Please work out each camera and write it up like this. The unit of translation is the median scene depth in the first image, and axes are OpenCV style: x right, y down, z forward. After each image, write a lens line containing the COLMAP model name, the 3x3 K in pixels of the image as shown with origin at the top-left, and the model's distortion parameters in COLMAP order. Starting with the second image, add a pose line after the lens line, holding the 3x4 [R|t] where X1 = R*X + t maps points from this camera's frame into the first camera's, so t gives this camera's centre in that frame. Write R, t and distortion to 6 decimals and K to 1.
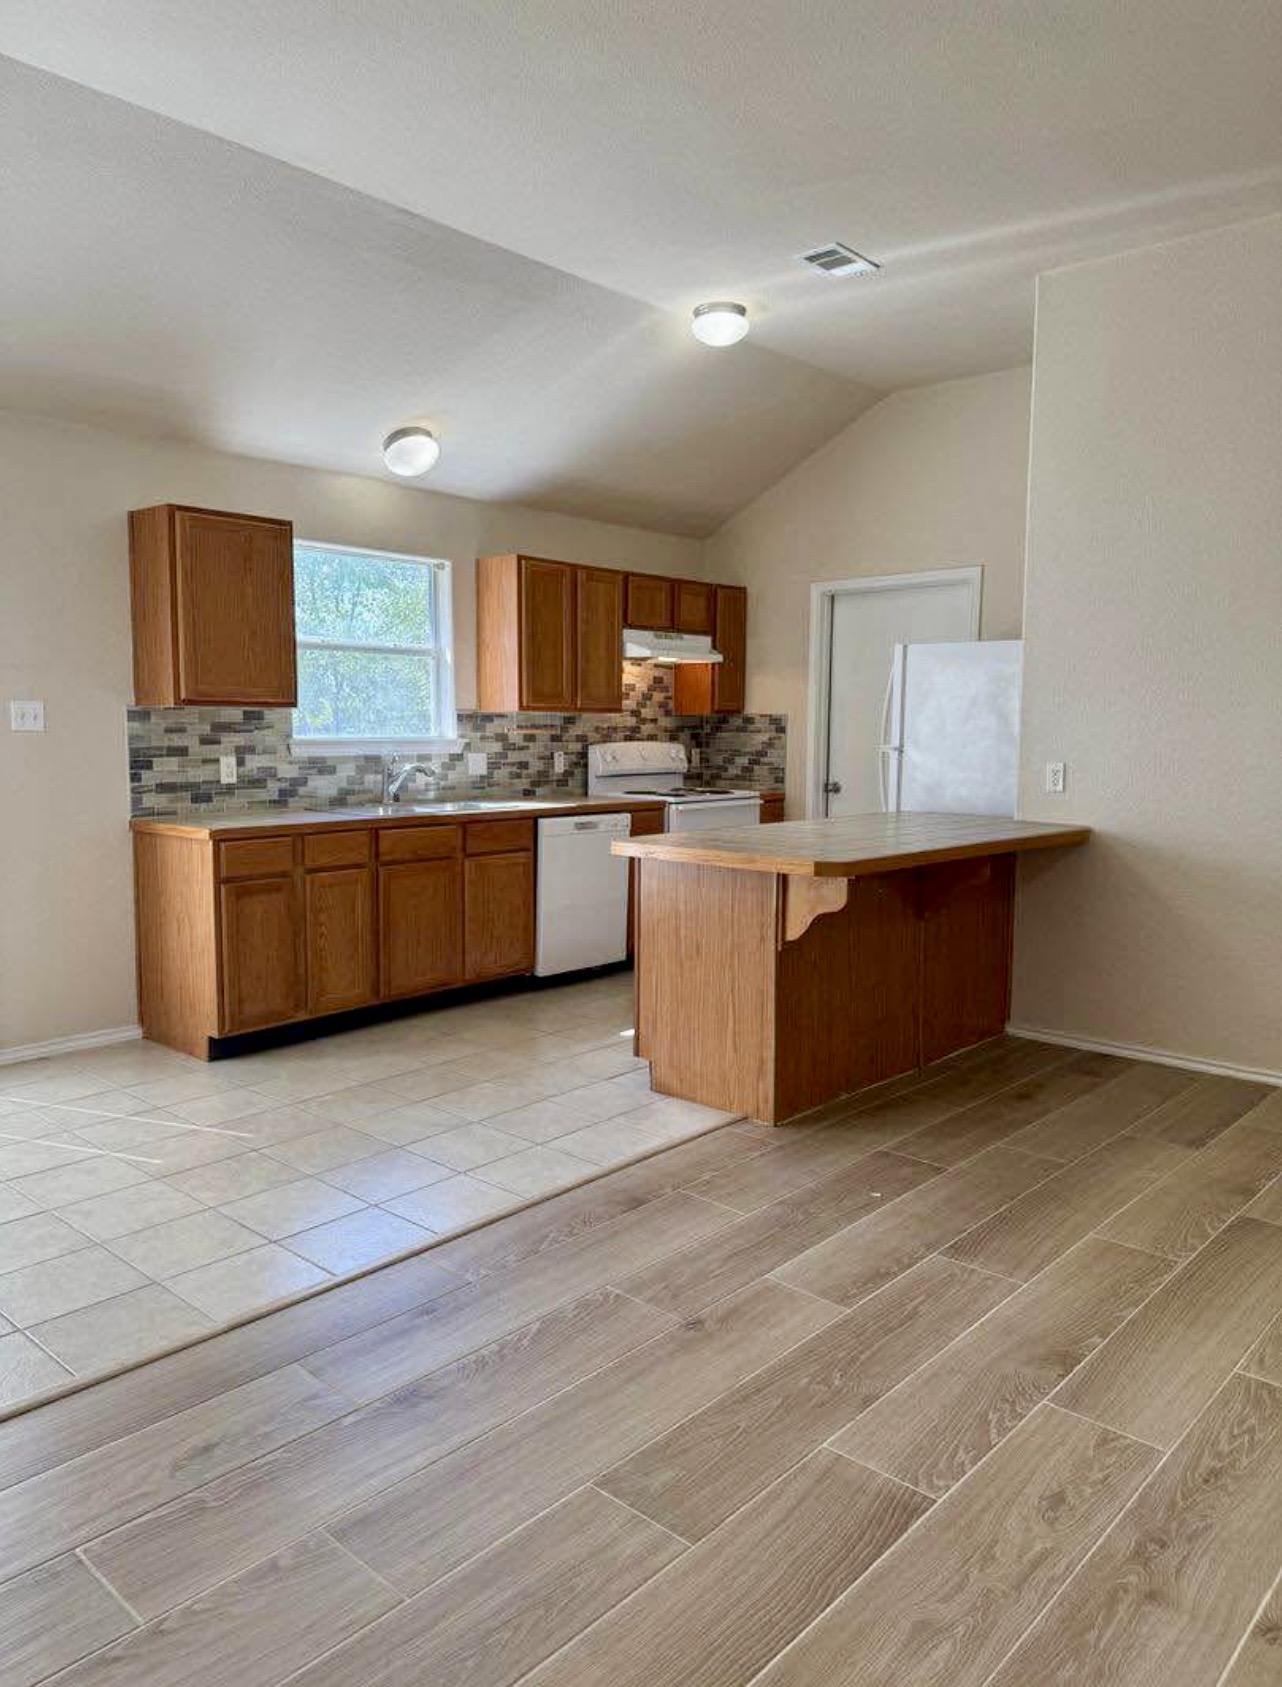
lens RADIAL K [[1203.7, 0, 641.6], [0, 1203.7, 825.8], [0, 0, 1]] dist [0.057003, -0.002751]
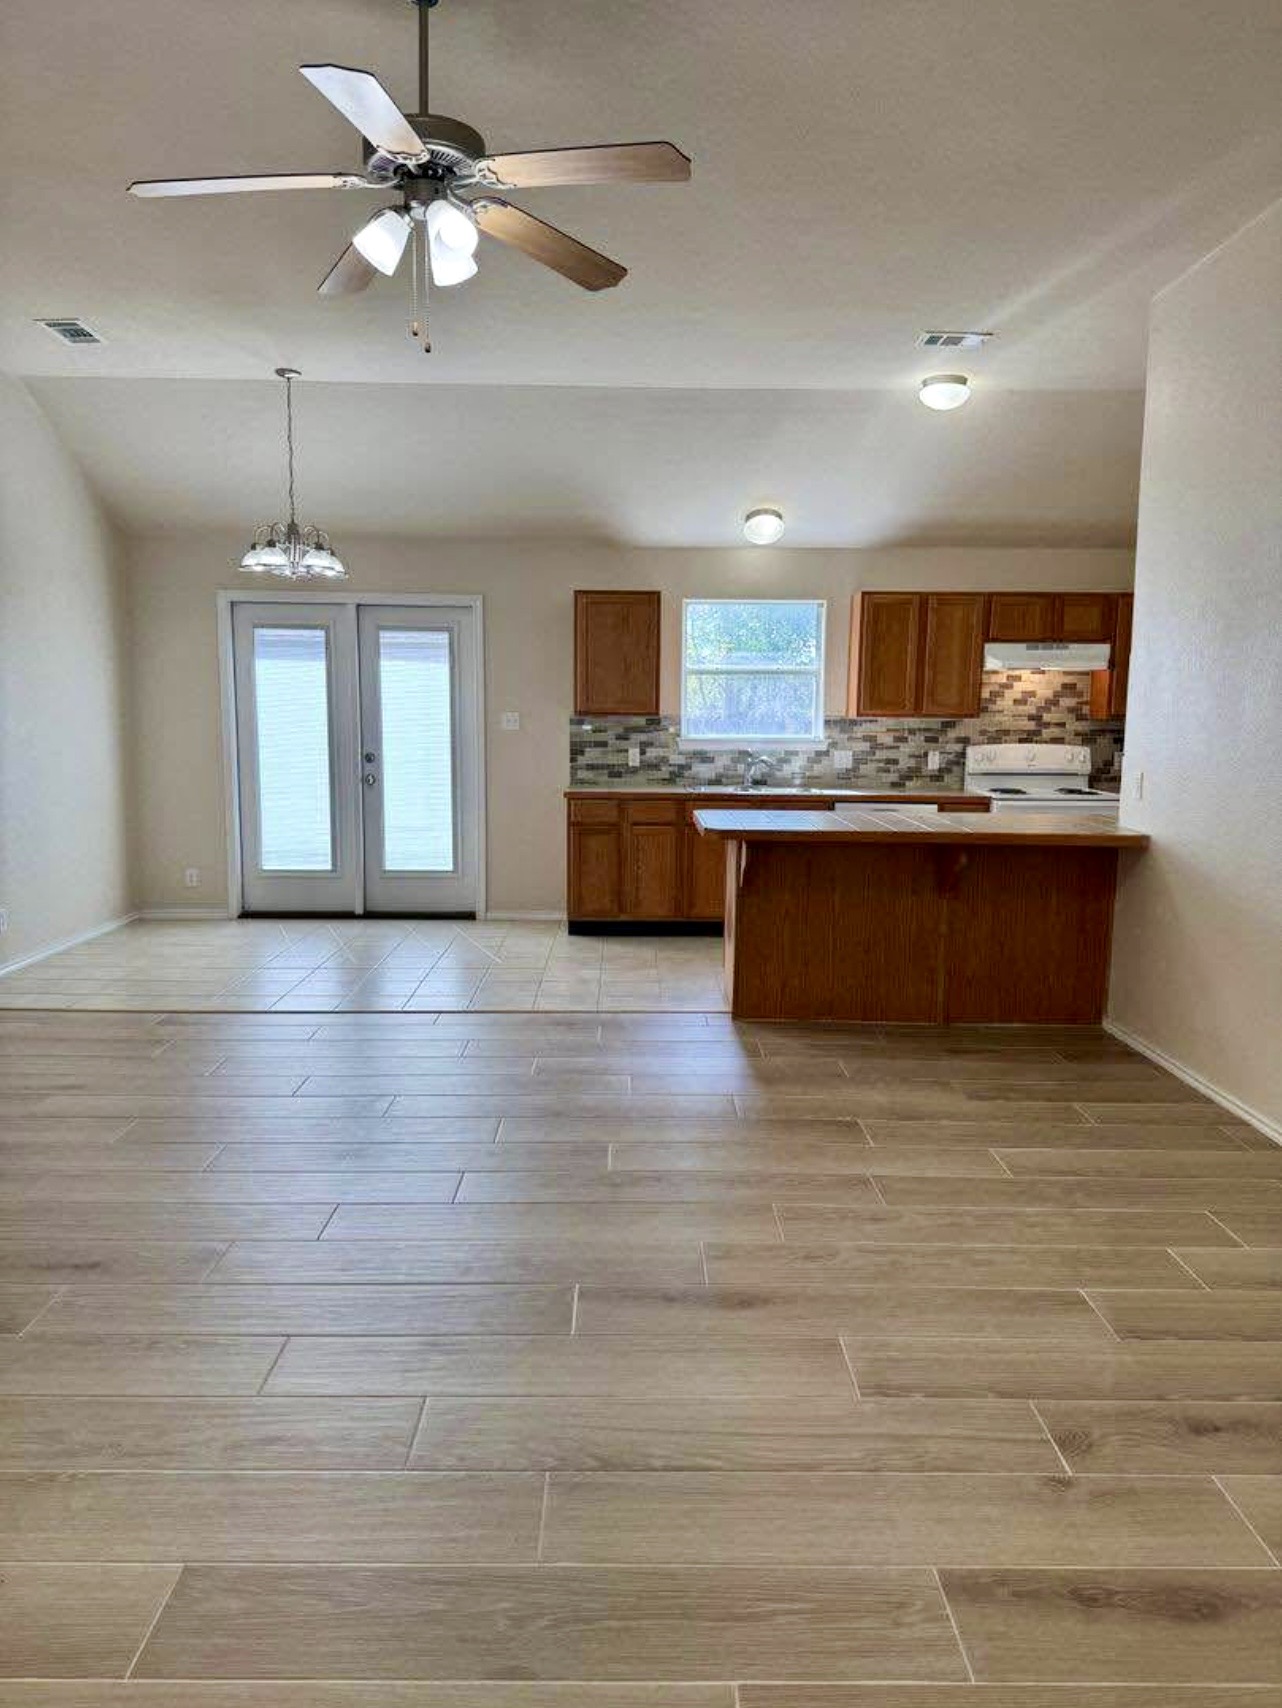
lens RADIAL K [[1263.2, 0, 641.0], [0, 1263.2, 854.0], [0, 0, 1]] dist [0.125010, -0.000012]
pose [[0.657291, 0.087236, -0.748571, 0.803792], [-0.069983, 0.996051, 0.054626, -0.011252], [0.750381, 0.016482, 0.660800, -0.040191]]
